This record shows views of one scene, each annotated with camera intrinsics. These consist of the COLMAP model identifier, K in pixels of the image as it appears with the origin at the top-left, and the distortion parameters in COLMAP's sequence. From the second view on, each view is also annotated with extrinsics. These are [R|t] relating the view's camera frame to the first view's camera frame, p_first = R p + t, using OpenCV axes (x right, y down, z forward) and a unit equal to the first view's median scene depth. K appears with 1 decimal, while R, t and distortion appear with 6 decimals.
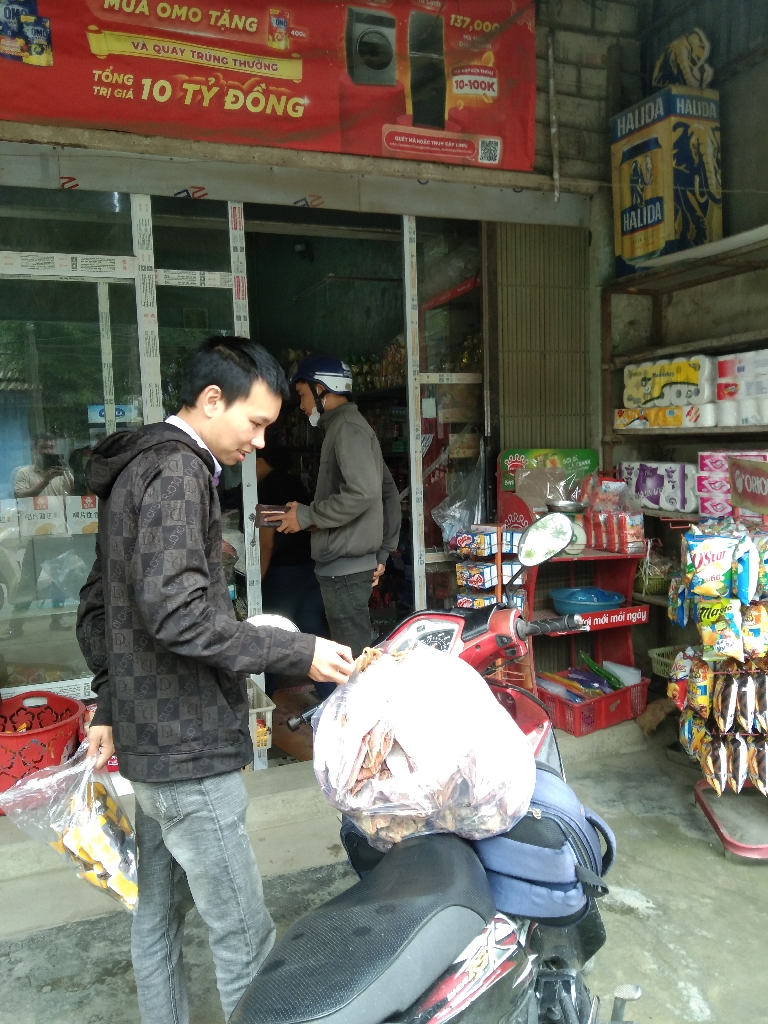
lens RADIAL K [[820.1, 0, 384.0], [0, 820.1, 512.0], [0, 0, 1]] dist [-0.012469, -0.003837]
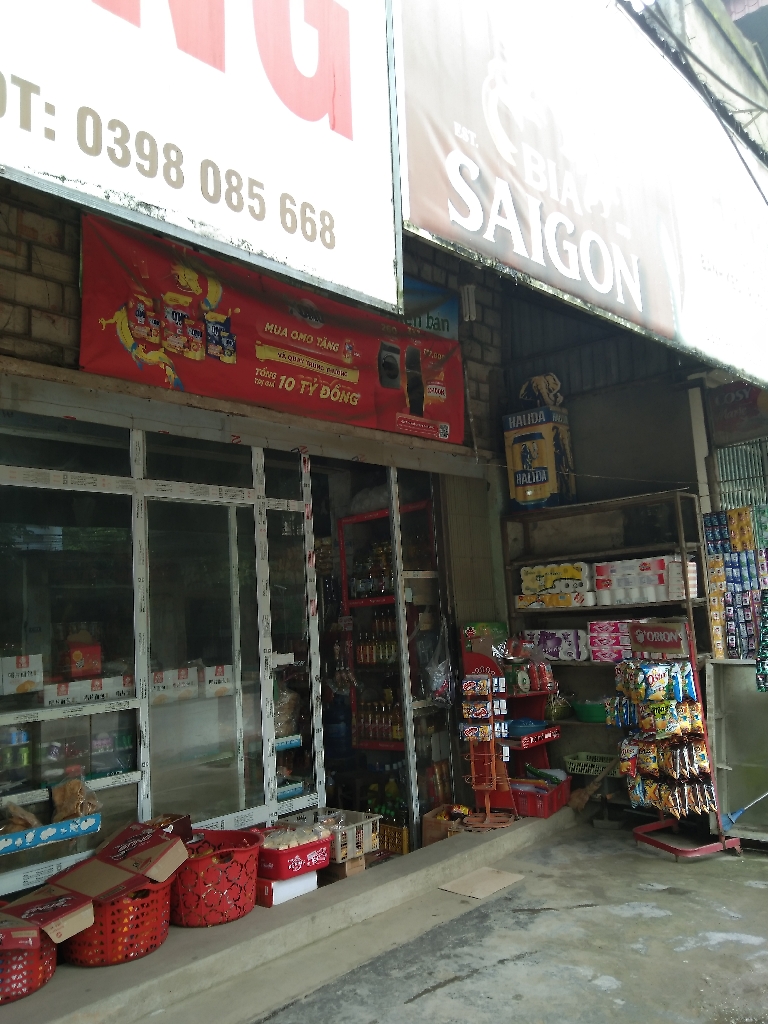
lens RADIAL K [[798.4, 0, 384.0], [0, 798.4, 512.0], [0, 0, 1]] dist [0.129399, -0.298502]
pose [[0.903478, 0.035437, 0.427168, -0.648916], [0.065270, 0.973580, -0.218817, 0.037169], [-0.423636, 0.225578, 0.877295, -0.267804]]
